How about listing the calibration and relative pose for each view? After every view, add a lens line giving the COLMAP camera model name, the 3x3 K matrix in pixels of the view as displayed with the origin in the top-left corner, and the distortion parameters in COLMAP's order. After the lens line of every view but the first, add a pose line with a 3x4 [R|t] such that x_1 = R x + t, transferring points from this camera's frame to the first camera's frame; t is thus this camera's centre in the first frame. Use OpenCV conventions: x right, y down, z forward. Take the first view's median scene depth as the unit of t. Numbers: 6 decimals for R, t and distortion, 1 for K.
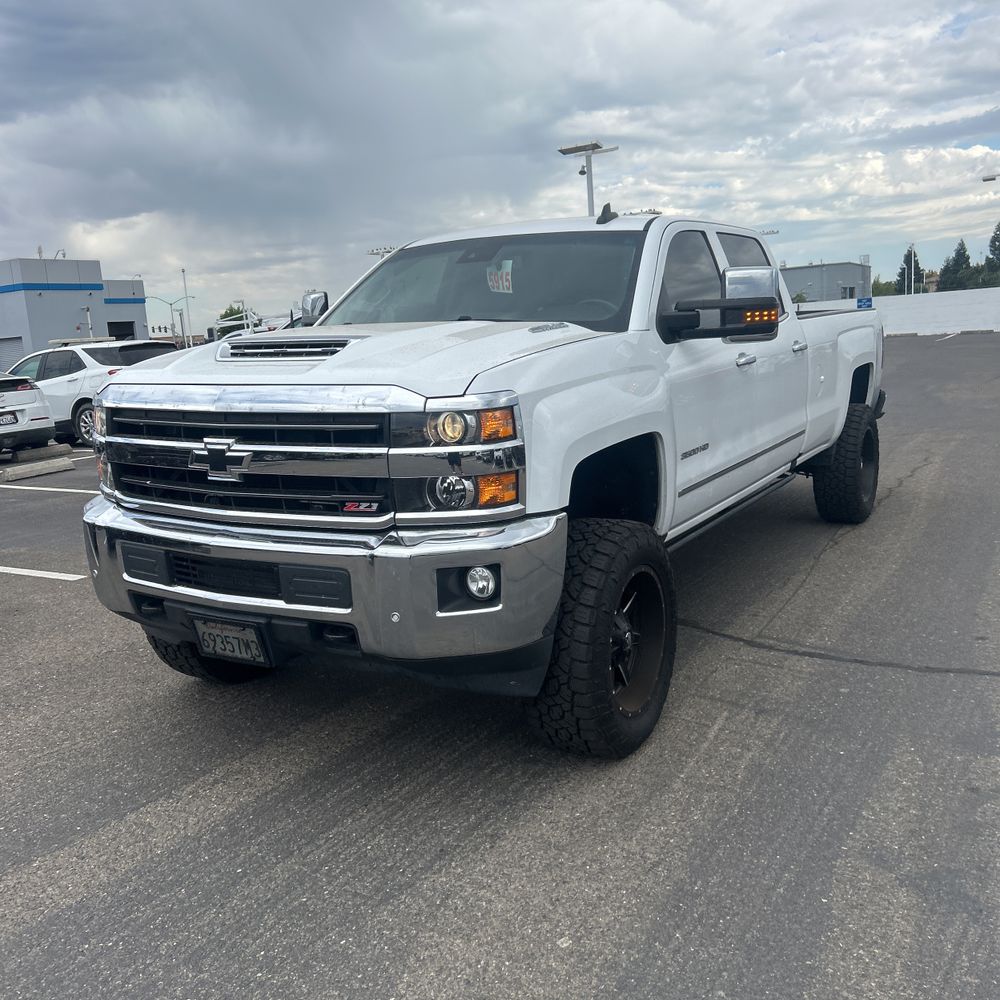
lens RADIAL K [[983.2, 0, 497.7], [0, 983.2, 527.0], [0, 0, 1]] dist [0.191802, -0.631721]
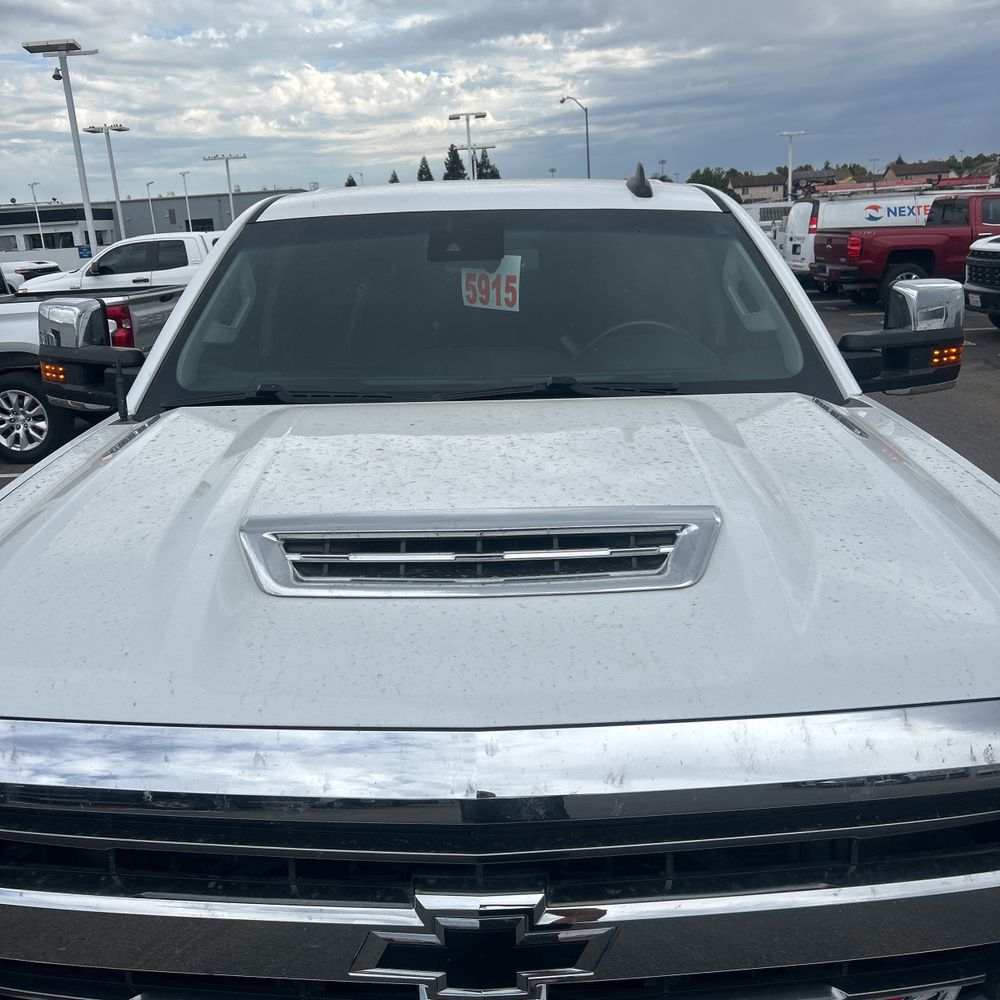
lens RADIAL K [[1005.9, 0, 494.5], [0, 1005.9, 514.8], [0, 0, 1]] dist [0.041540, -0.048198]
pose [[0.868495, -0.122269, 0.480382, -0.407527], [0.095787, 0.992232, 0.079372, -0.231480], [-0.486356, -0.022920, 0.873460, 0.684676]]
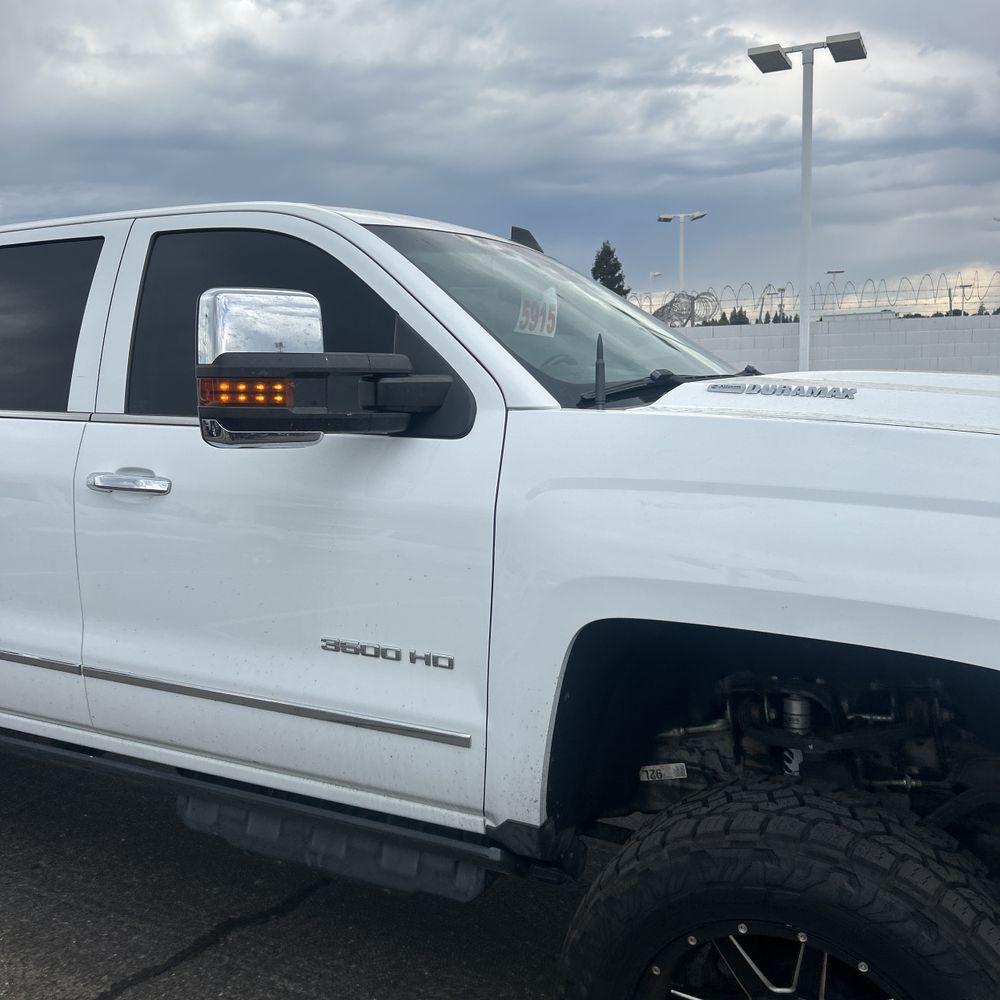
lens RADIAL K [[1015.7, 0, 470.0], [0, 1015.7, 501.2], [0, 0, 1]] dist [0.075840, -0.110410]
pose [[-0.028051, -0.079299, 0.996456, -0.887662], [0.226583, 0.970397, 0.083604, -0.279458], [-0.973588, 0.228125, -0.009253, 1.503011]]
